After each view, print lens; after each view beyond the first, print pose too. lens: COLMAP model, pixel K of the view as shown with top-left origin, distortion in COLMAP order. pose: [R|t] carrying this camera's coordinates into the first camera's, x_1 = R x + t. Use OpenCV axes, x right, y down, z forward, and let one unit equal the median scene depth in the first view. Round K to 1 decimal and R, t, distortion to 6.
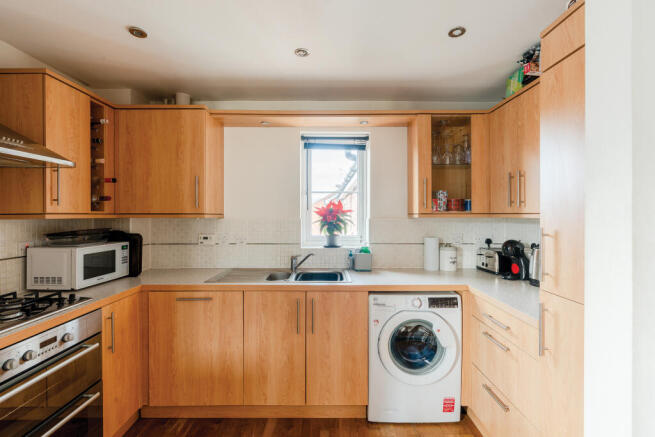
lens RADIAL K [[295.2, 0, 341.0], [0, 295.2, 216.6], [0, 0, 1]] dist [-0.012258, 0.006594]
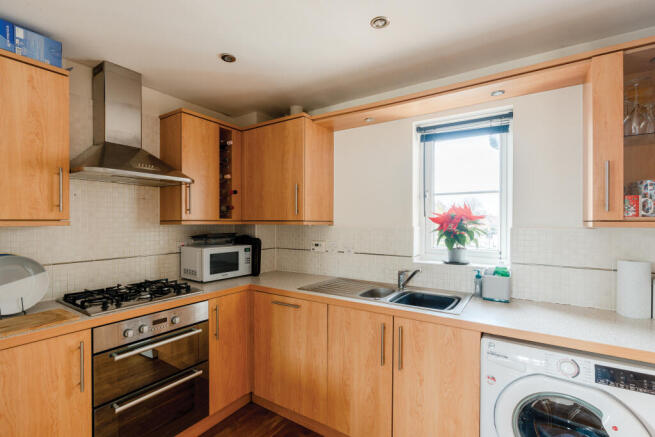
lens RADIAL K [[305.0, 0, 329.7], [0, 305.0, 224.7], [0, 0, 1]] dist [-0.003263, 0.000013]
pose [[0.815384, 0.008317, -0.578861, 0.215377], [-0.006340, 0.999965, 0.005436, -0.002240], [0.578886, -0.000763, 0.815408, 0.203617]]
